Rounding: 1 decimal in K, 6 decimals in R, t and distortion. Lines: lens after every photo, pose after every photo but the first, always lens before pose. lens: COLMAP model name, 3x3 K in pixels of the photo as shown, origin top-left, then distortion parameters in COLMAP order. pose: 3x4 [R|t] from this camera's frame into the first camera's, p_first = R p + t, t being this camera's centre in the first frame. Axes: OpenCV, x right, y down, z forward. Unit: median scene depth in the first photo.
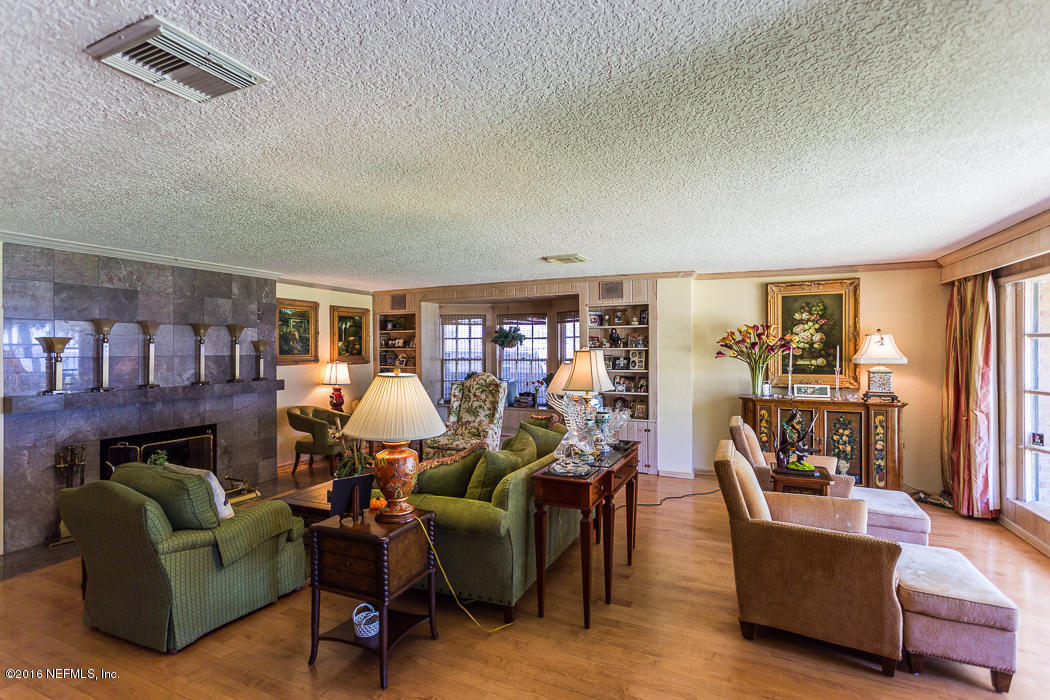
lens RADIAL K [[511.8, 0, 525.1], [0, 511.8, 348.5], [0, 0, 1]] dist [0.002449, 0.000888]
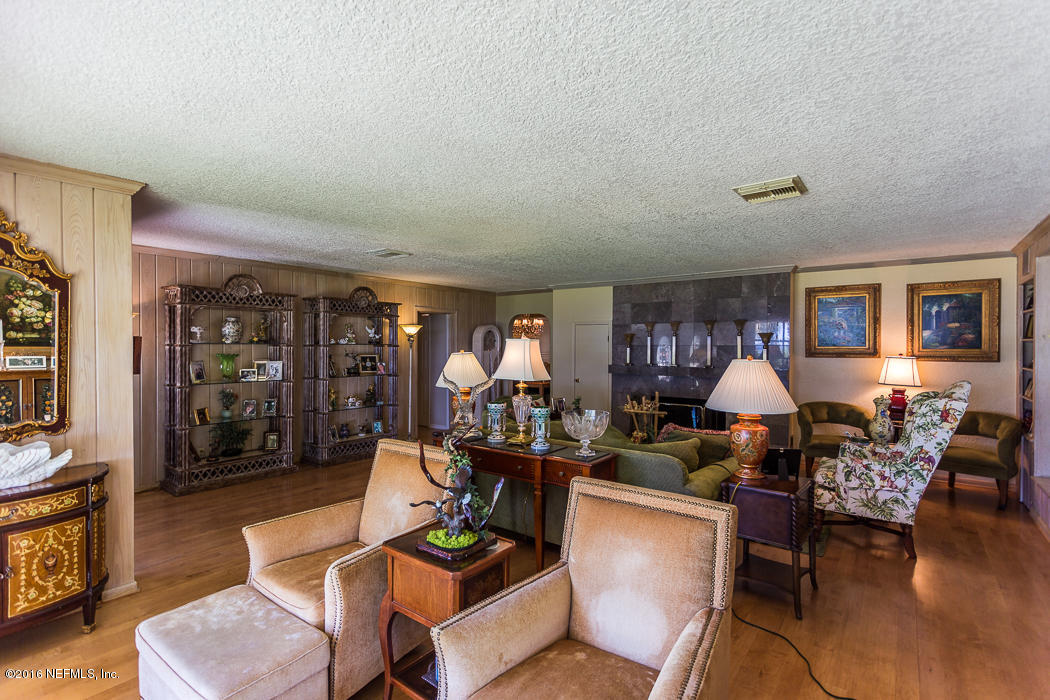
lens RADIAL K [[511.8, 0, 524.0], [0, 511.8, 346.5], [0, 0, 1]] dist [0.002449, 0.000888]
pose [[-0.249485, 0.006991, -0.968353, 0.687991], [-0.002056, 0.999968, 0.007749, 0.007725], [0.968376, 0.003924, -0.249463, 0.814301]]
